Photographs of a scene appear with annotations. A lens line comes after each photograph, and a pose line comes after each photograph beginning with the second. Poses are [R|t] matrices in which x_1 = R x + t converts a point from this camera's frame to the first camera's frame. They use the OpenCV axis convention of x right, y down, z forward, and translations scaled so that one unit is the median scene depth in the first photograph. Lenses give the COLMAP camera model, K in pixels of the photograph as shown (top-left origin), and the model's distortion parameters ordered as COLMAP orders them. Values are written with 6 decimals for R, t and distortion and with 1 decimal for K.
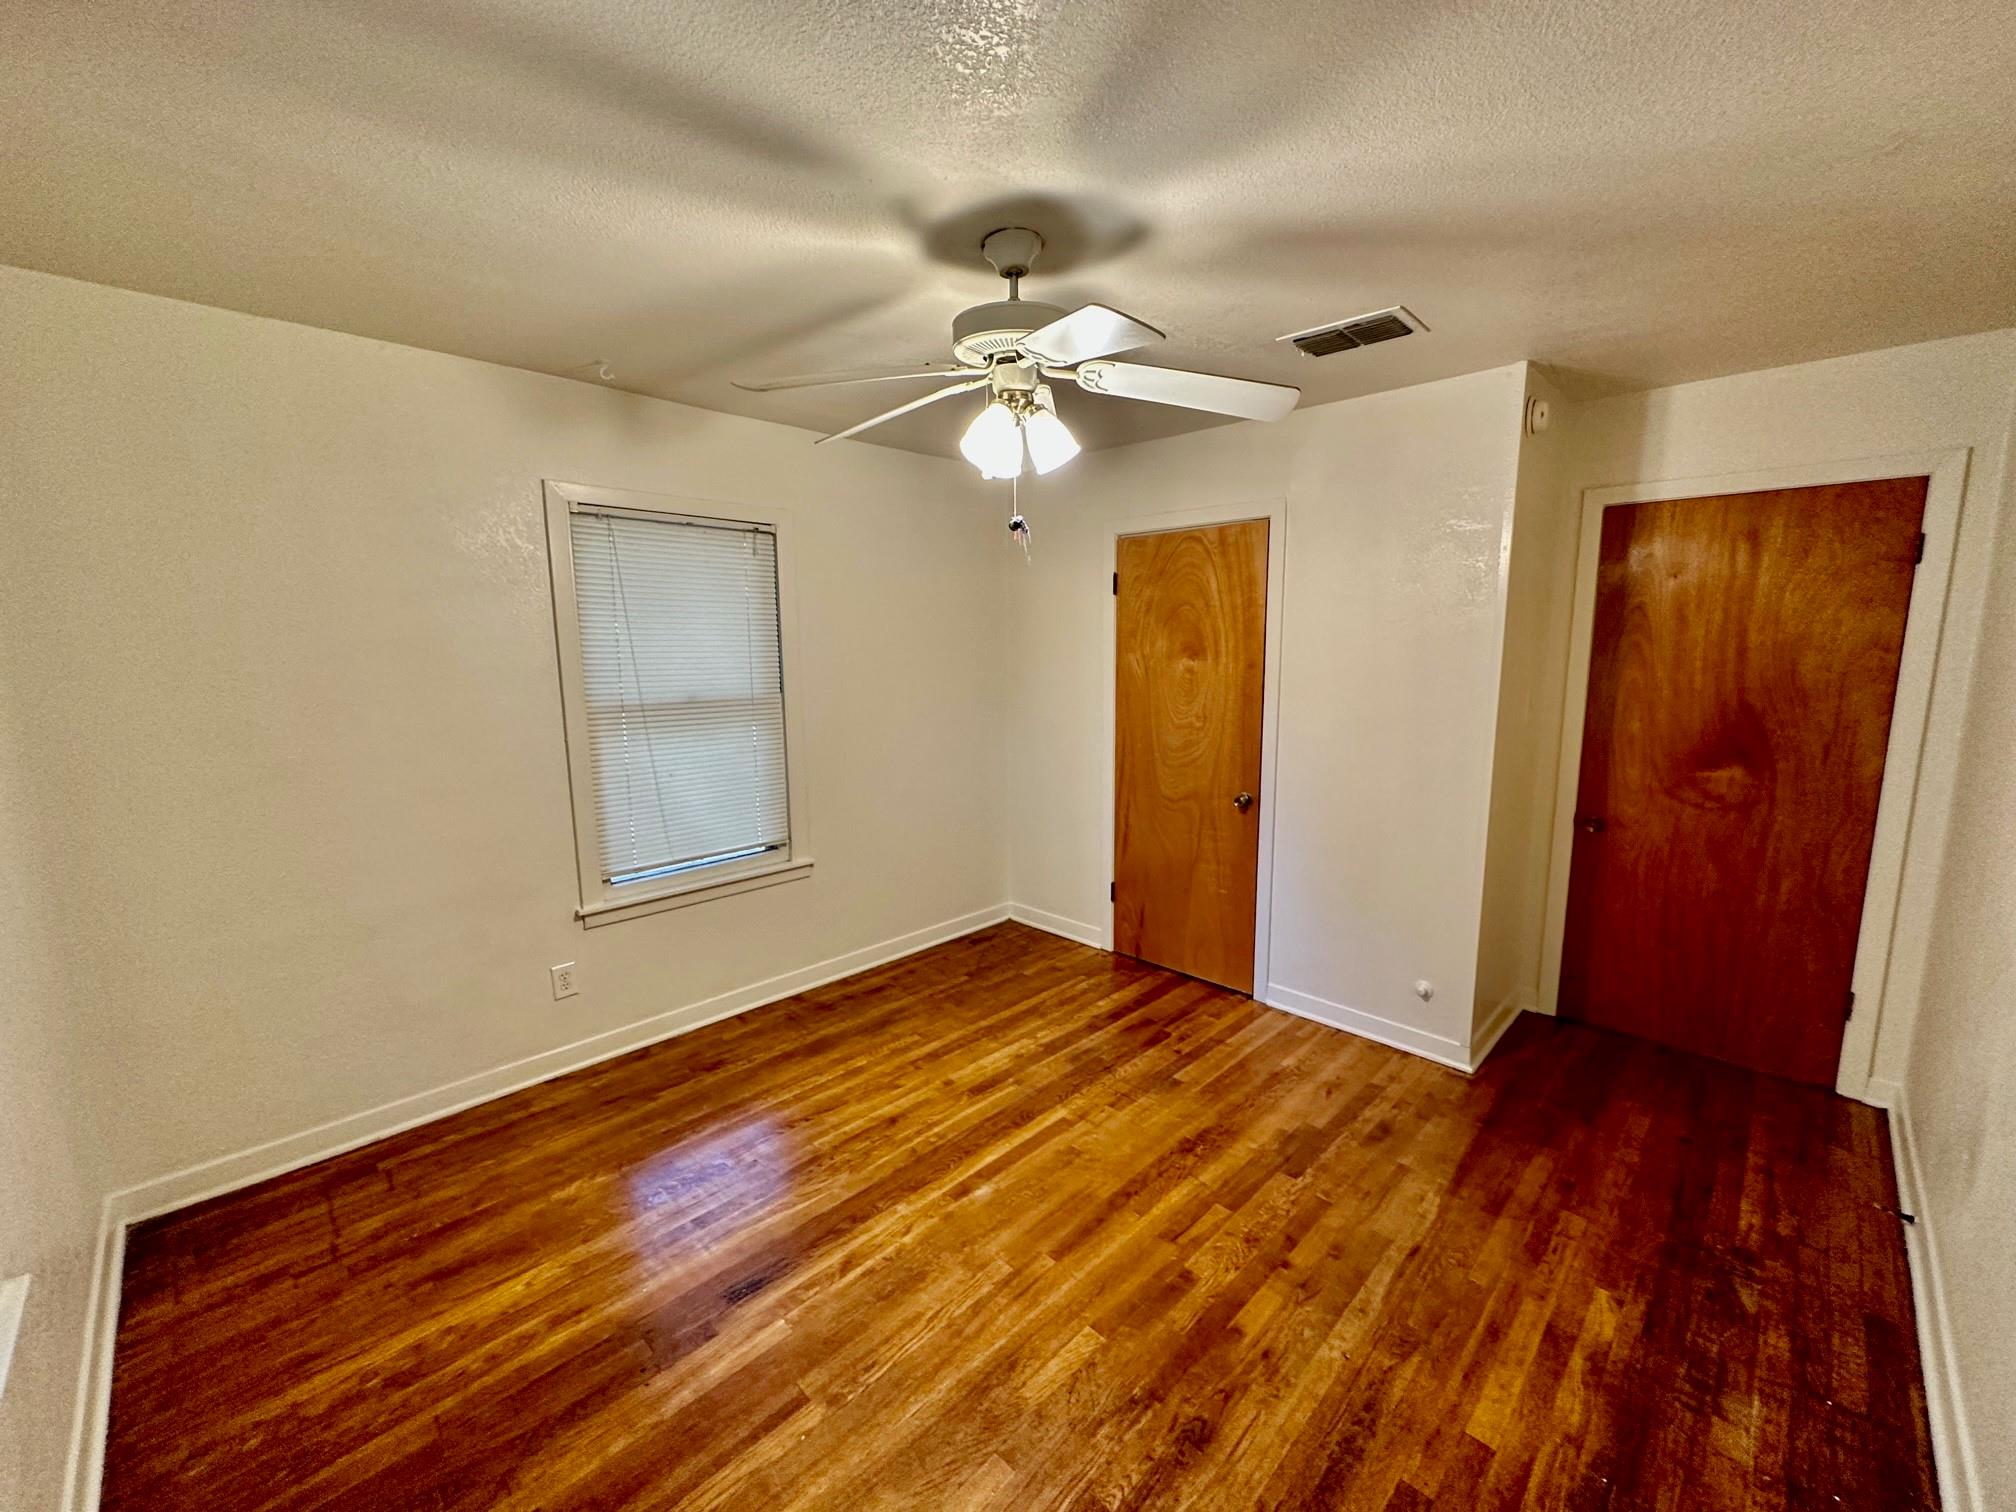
lens RADIAL K [[809.0, 0, 1000.7], [0, 809.0, 752.1], [0, 0, 1]] dist [0.001253, -0.000201]
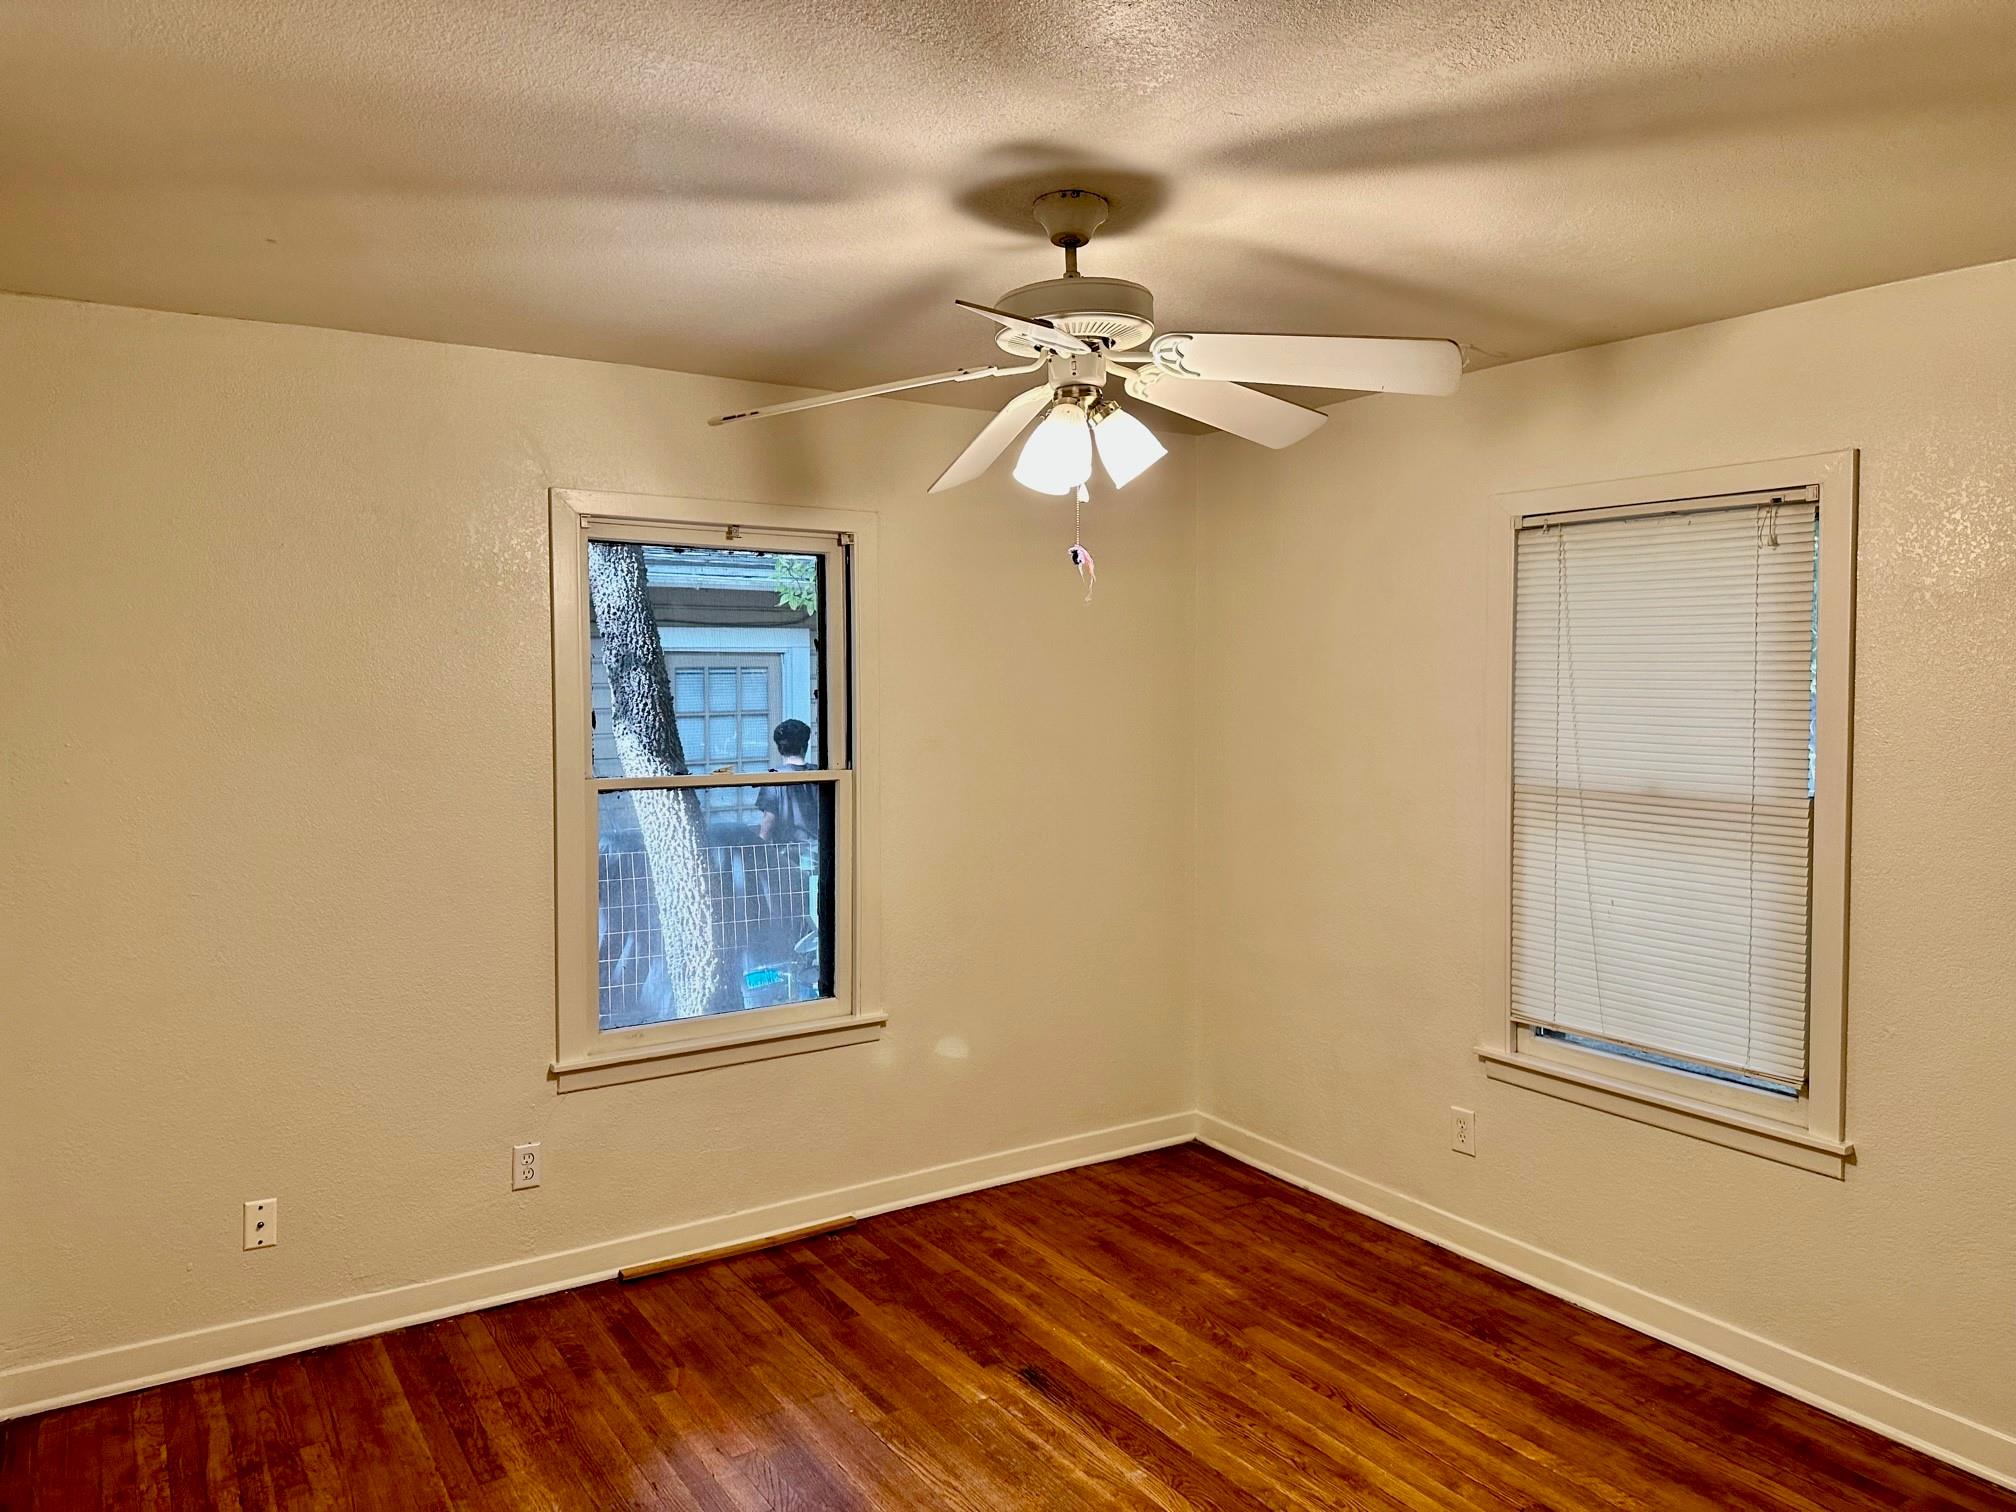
lens RADIAL K [[1413.2, 0, 1021.3], [0, 1413.2, 734.5], [0, 0, 1]] dist [0.050771, -0.060689]
pose [[-0.203740, 0.044330, -0.978021, 1.027089], [-0.137856, 0.987722, 0.073488, -0.158052], [0.969271, 0.149799, -0.195127, 0.957534]]
